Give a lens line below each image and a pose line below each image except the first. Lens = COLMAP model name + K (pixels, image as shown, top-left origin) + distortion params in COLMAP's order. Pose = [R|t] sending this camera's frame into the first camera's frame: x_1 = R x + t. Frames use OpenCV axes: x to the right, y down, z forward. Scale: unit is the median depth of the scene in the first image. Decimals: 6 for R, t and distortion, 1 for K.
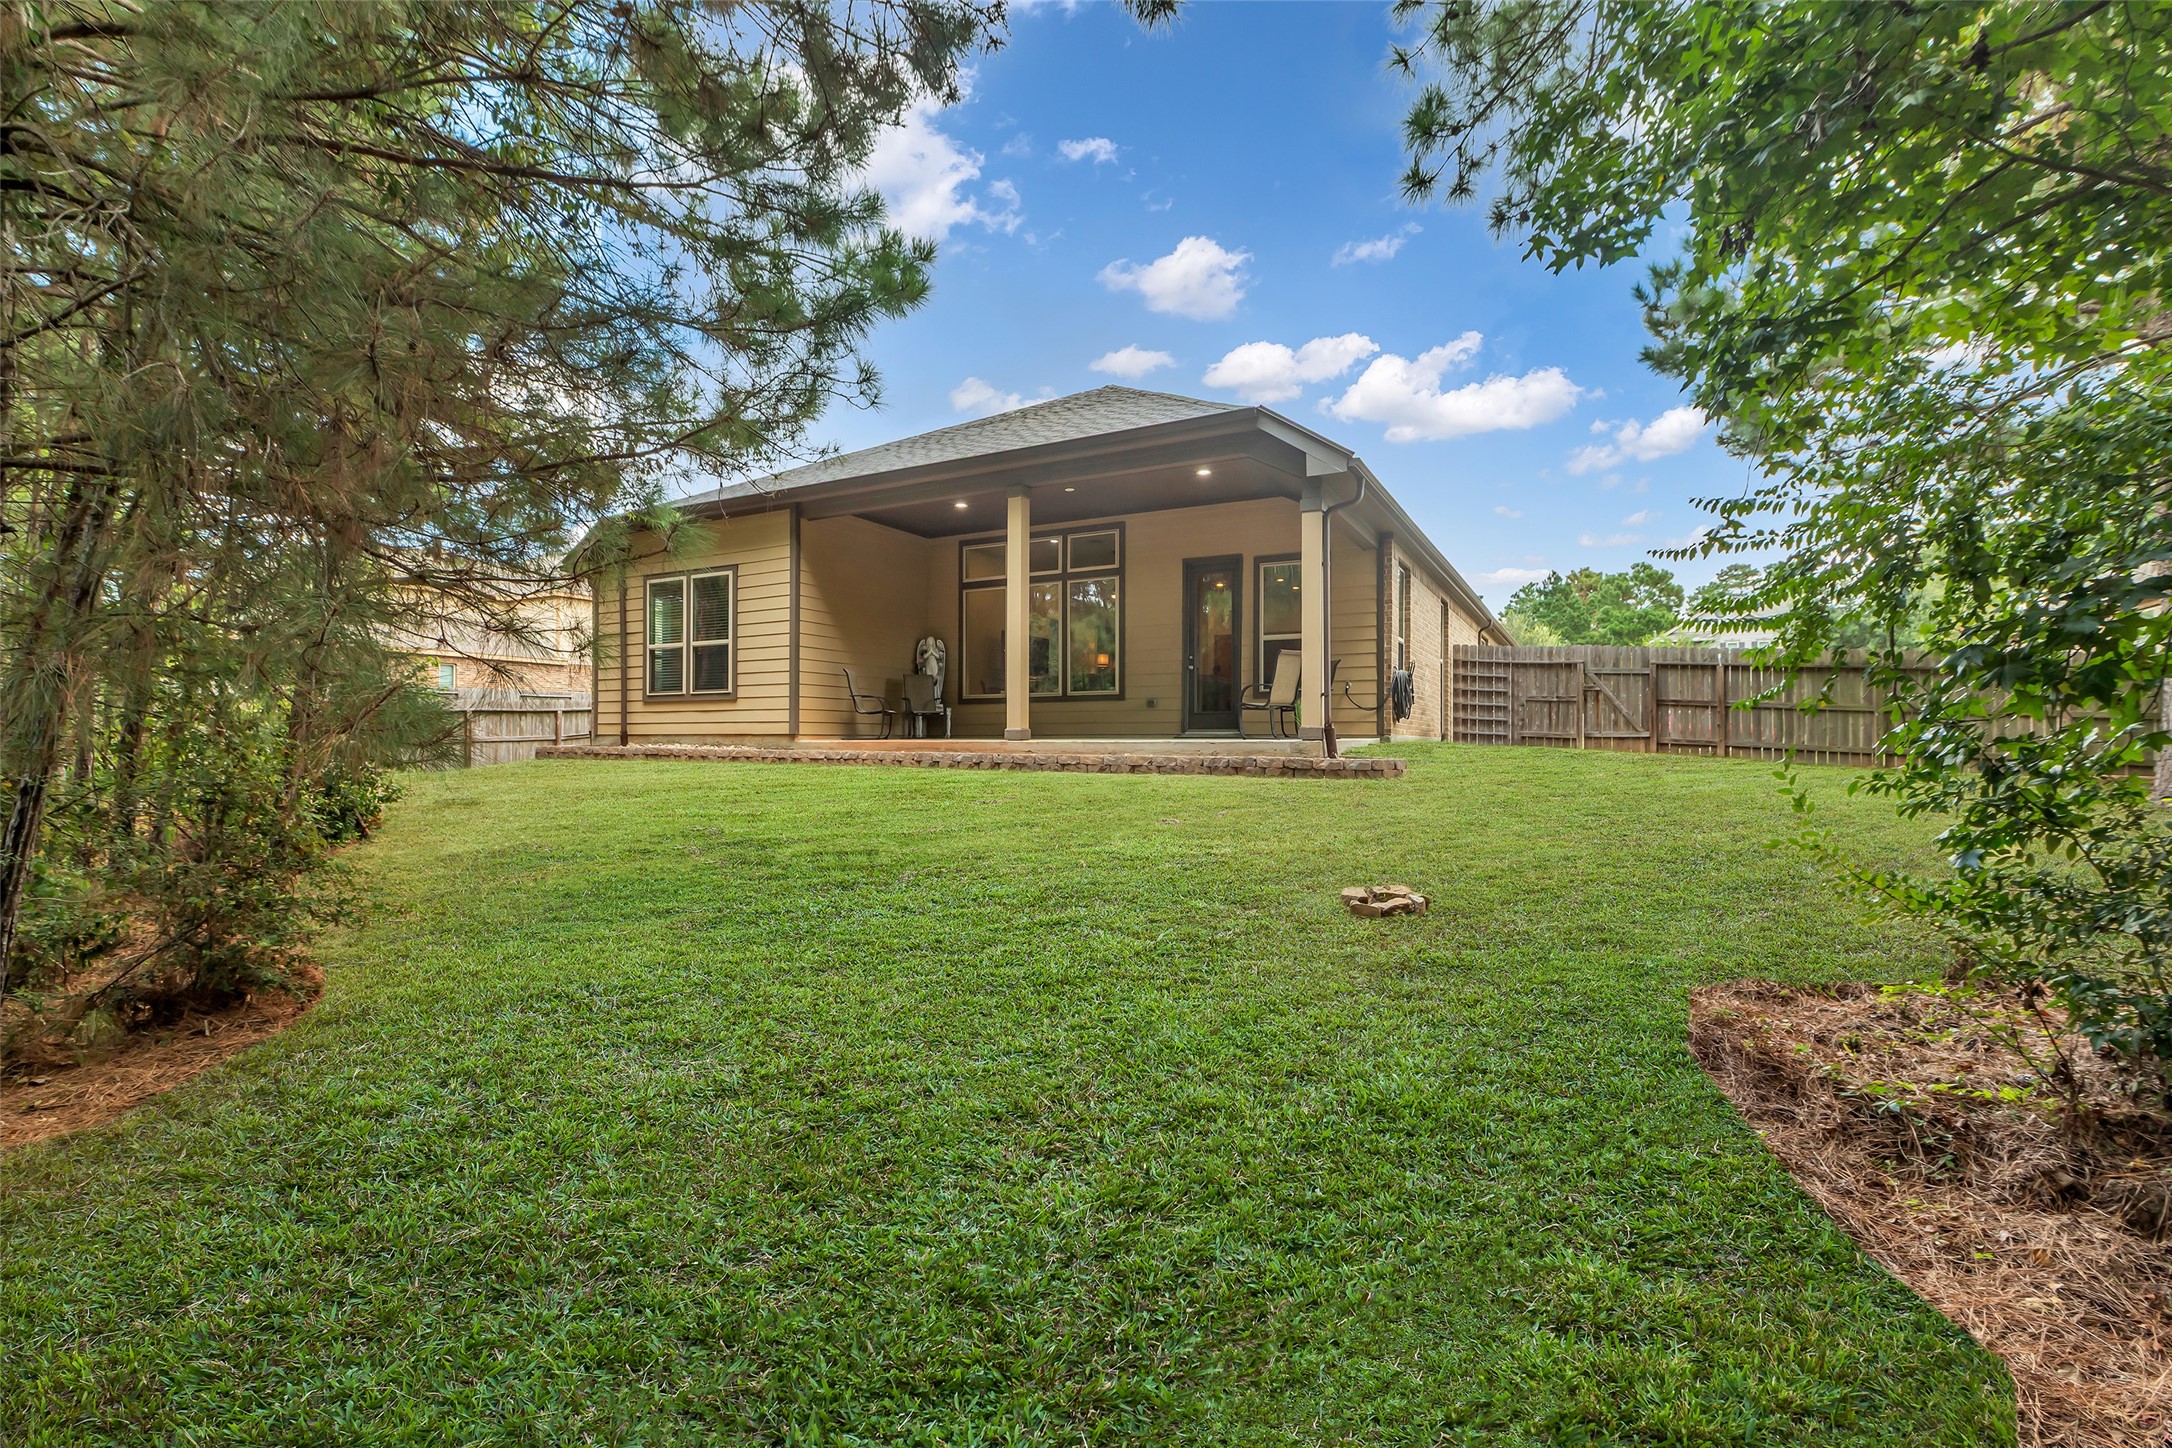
lens RADIAL K [[964.3, 0, 1083.5], [0, 964.3, 722.5], [0, 0, 1]] dist [0.000566, -0.000190]
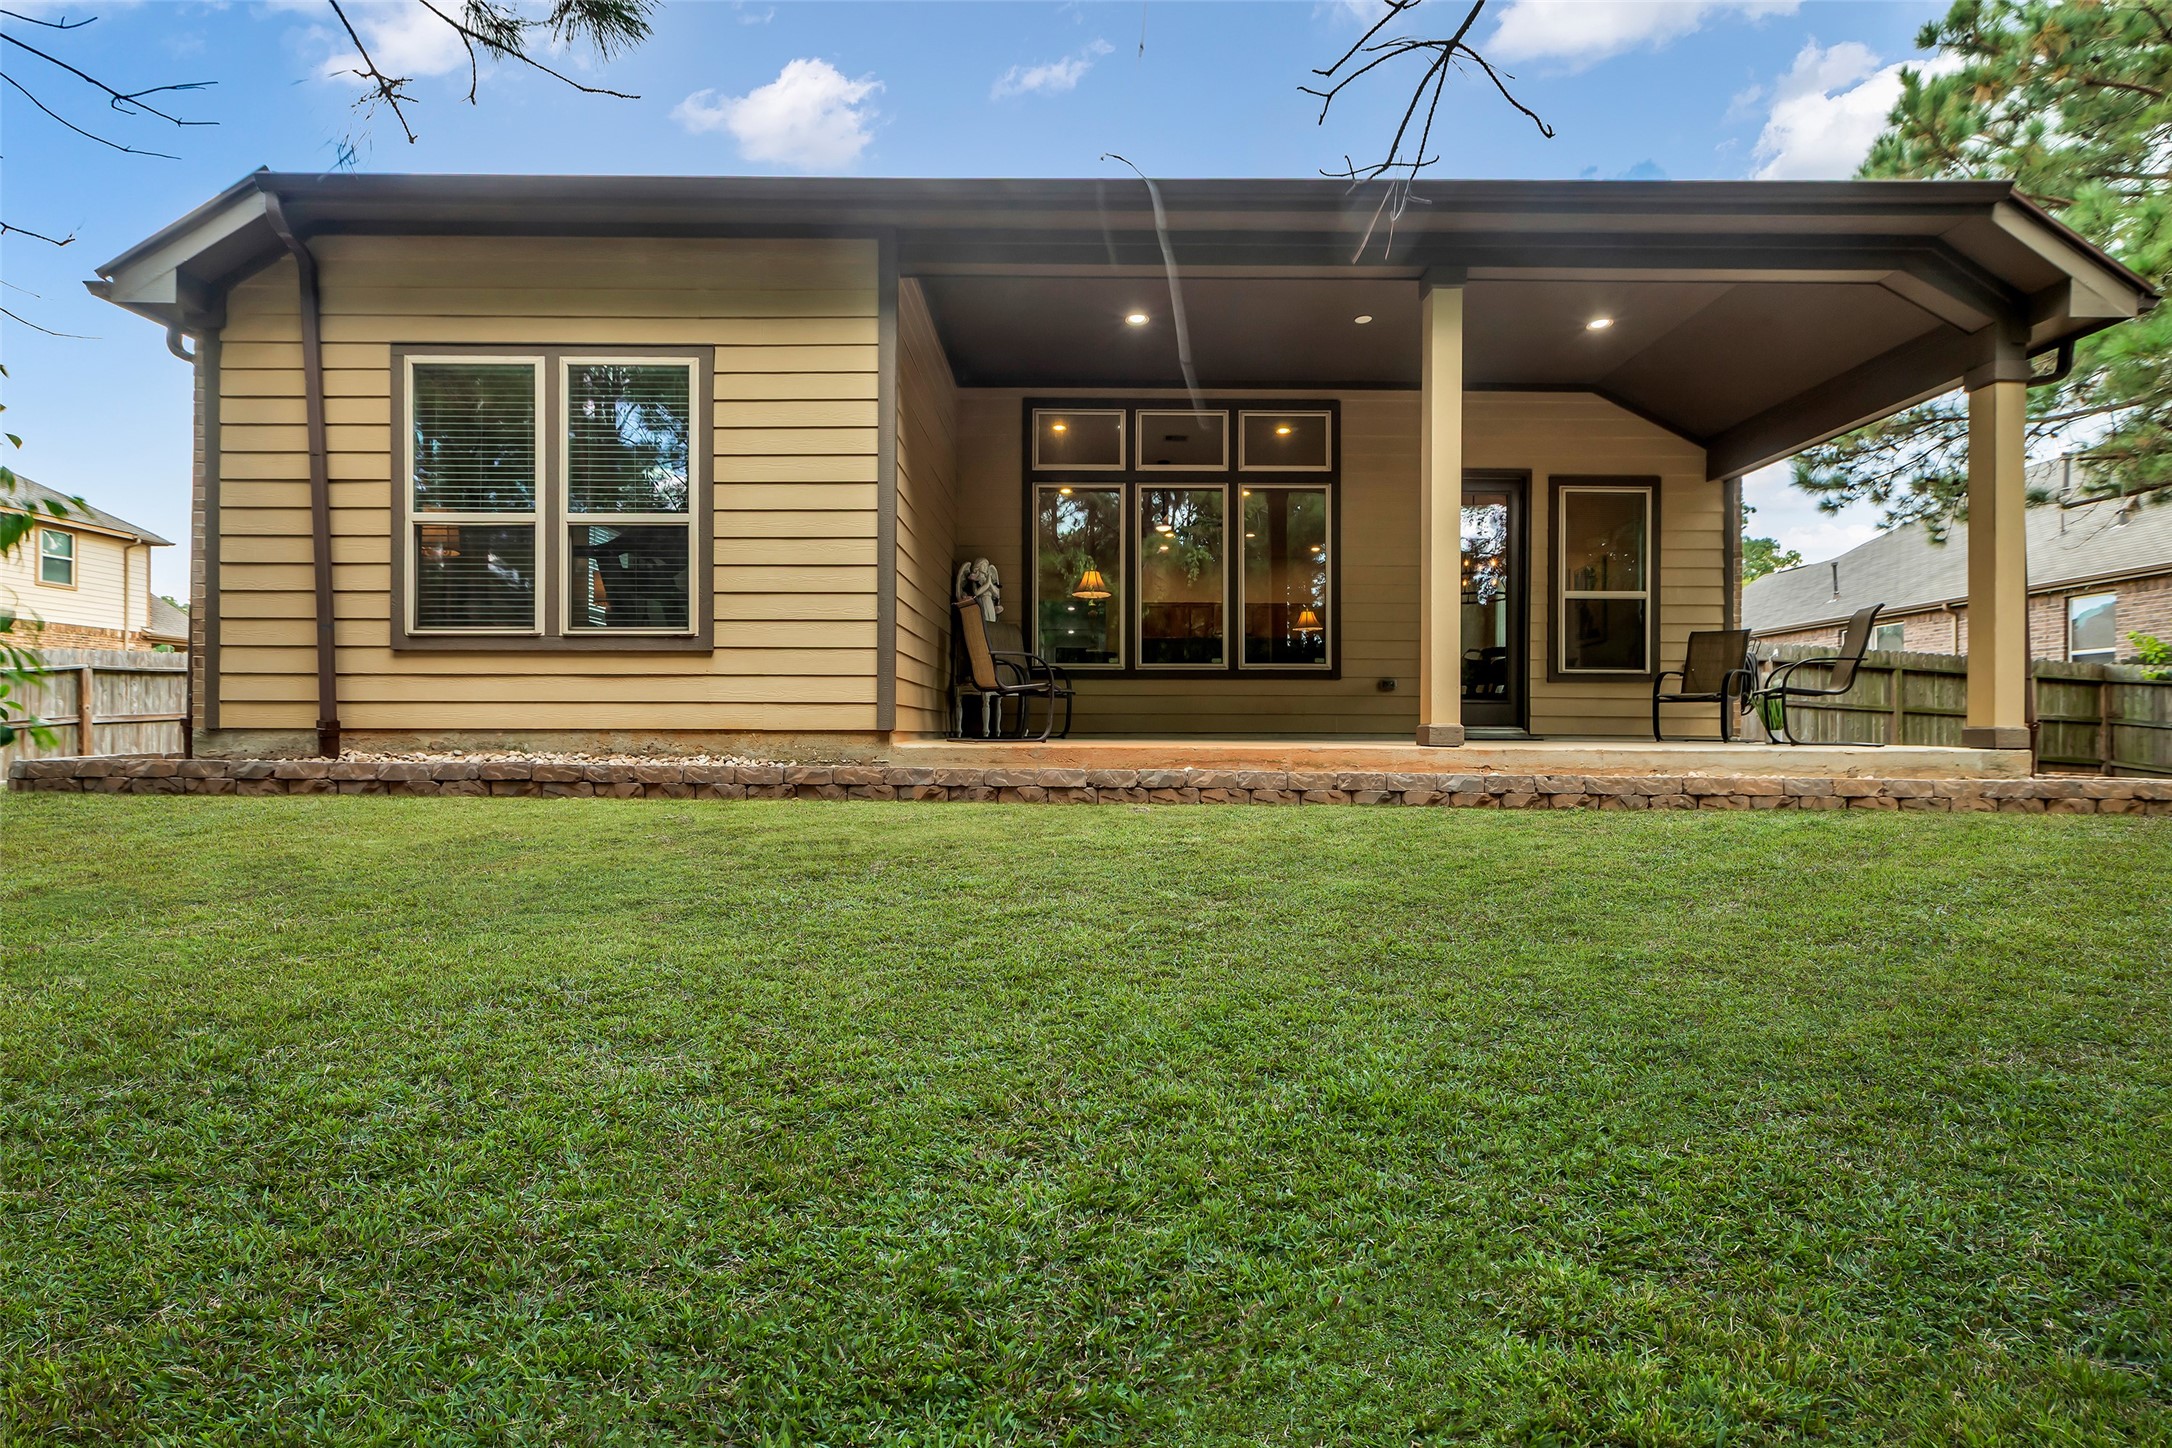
lens RADIAL K [[964.3, 0, 1098.5], [0, 964.3, 735.4], [0, 0, 1]] dist [0.000566, -0.000190]
pose [[0.877764, 0.001673, 0.479090, -0.403297], [-0.013612, 0.999677, 0.021450, 0.002492], [-0.478899, -0.025349, 0.877504, 0.508374]]
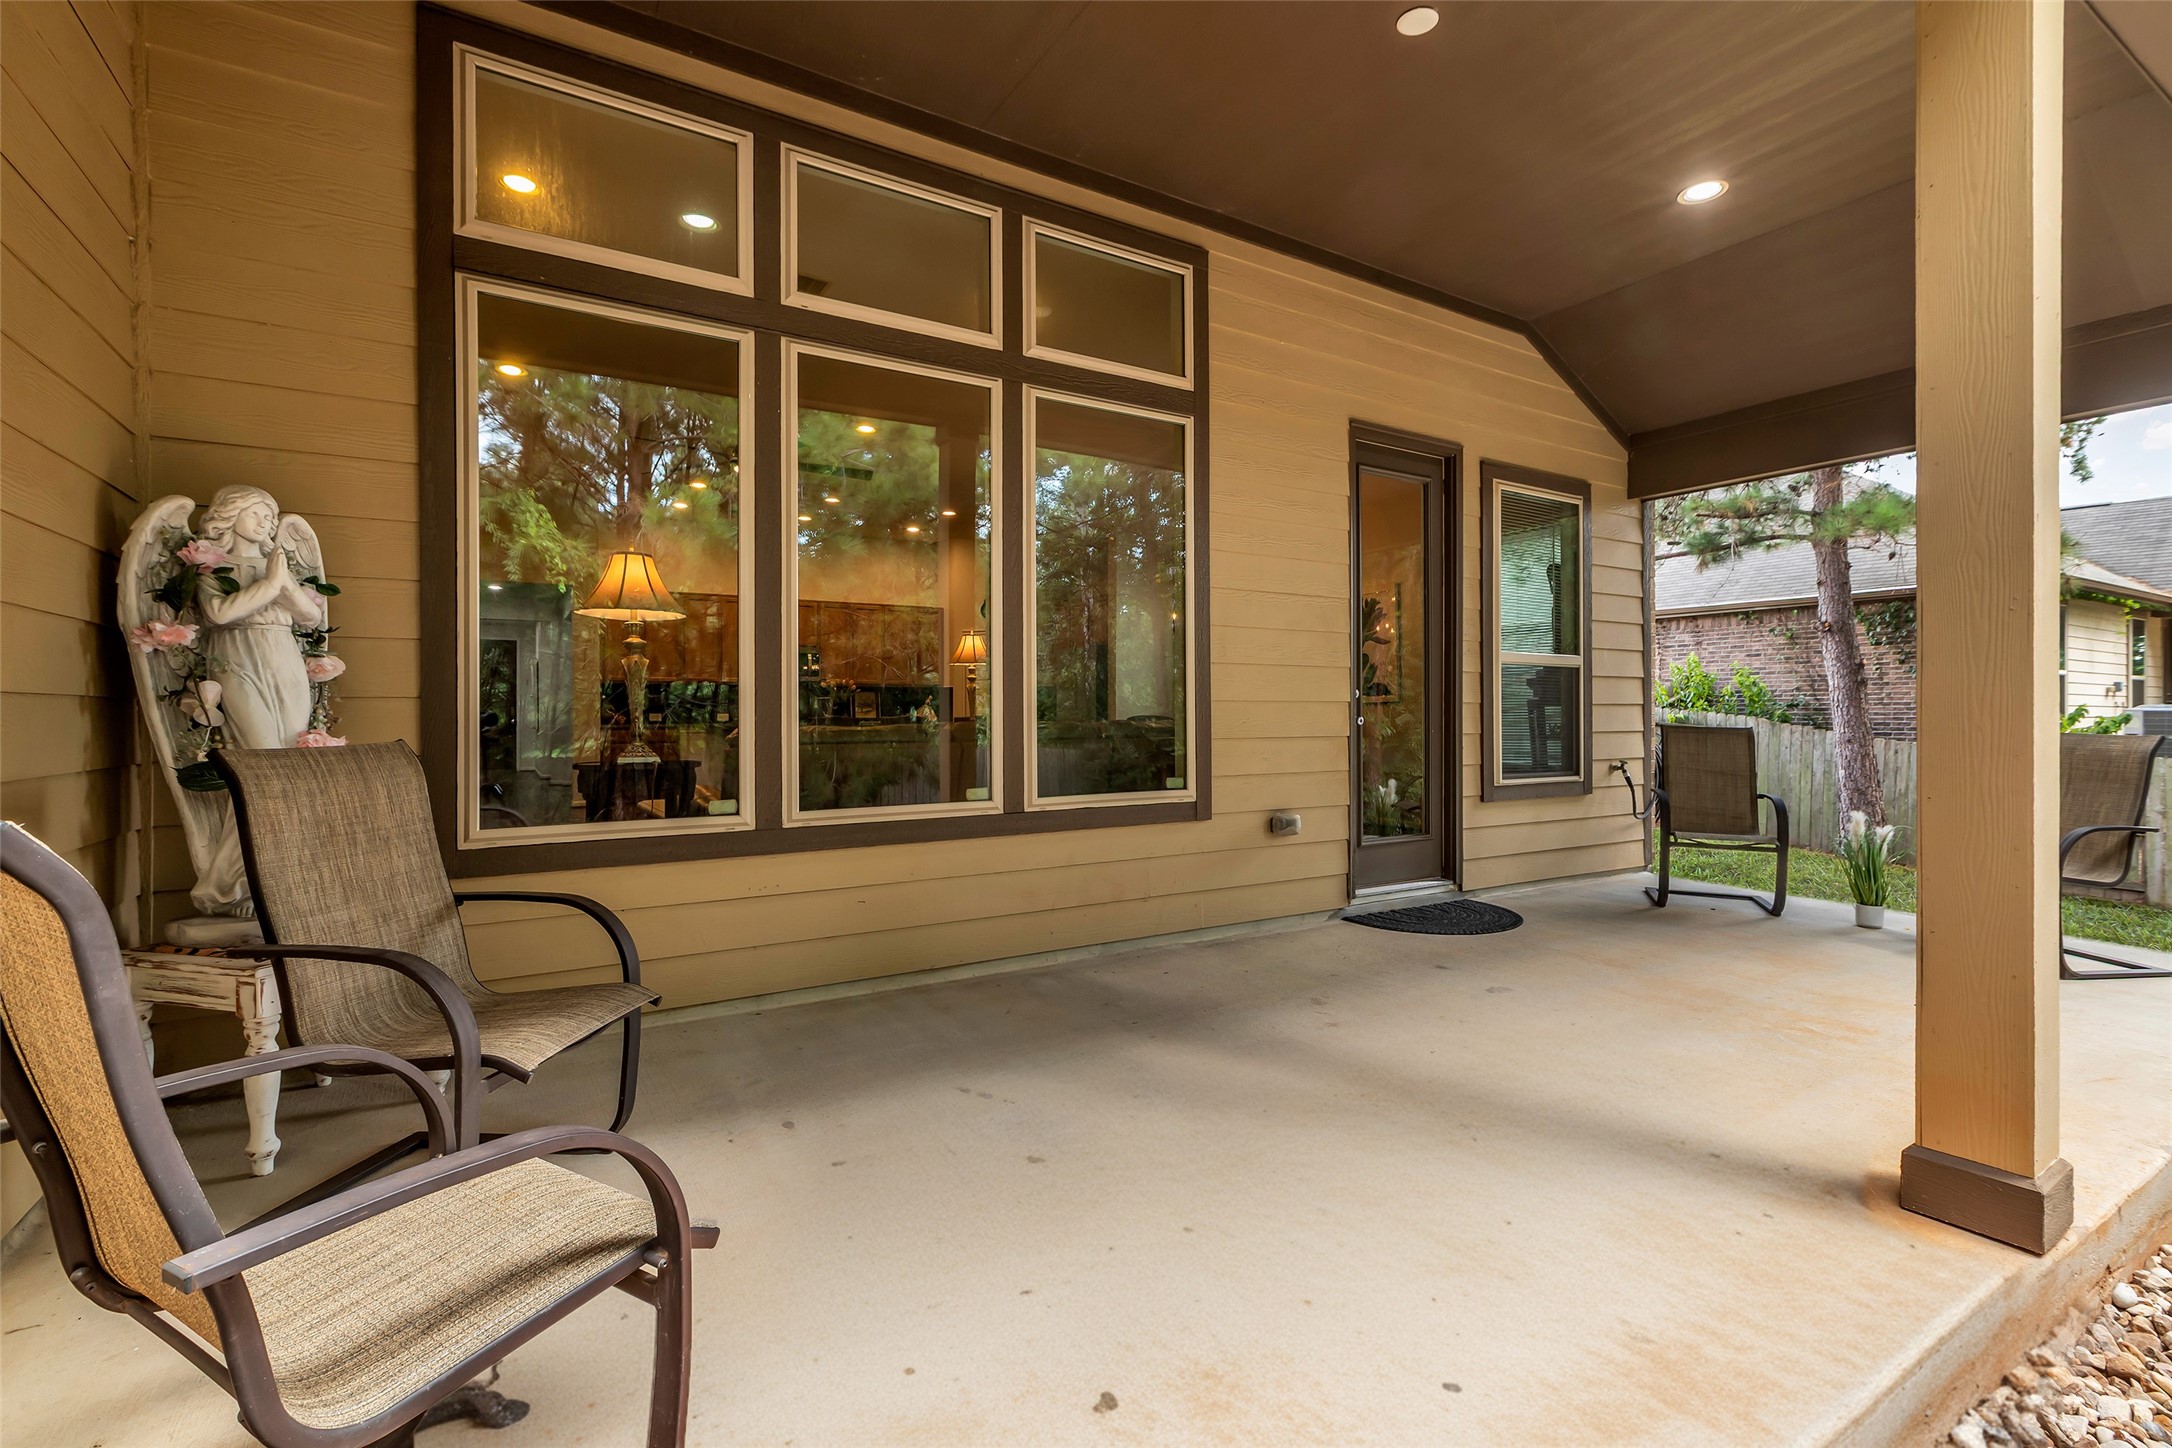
lens RADIAL K [[964.3, 0, 1093.5], [0, 964.3, 713.1], [0, 0, 1]] dist [0.000566, -0.000190]
pose [[0.500527, -0.005371, 0.865704, -0.247105], [-0.019309, 0.999663, 0.017366, -0.062253], [-0.865505, -0.025408, 0.500255, 0.869049]]
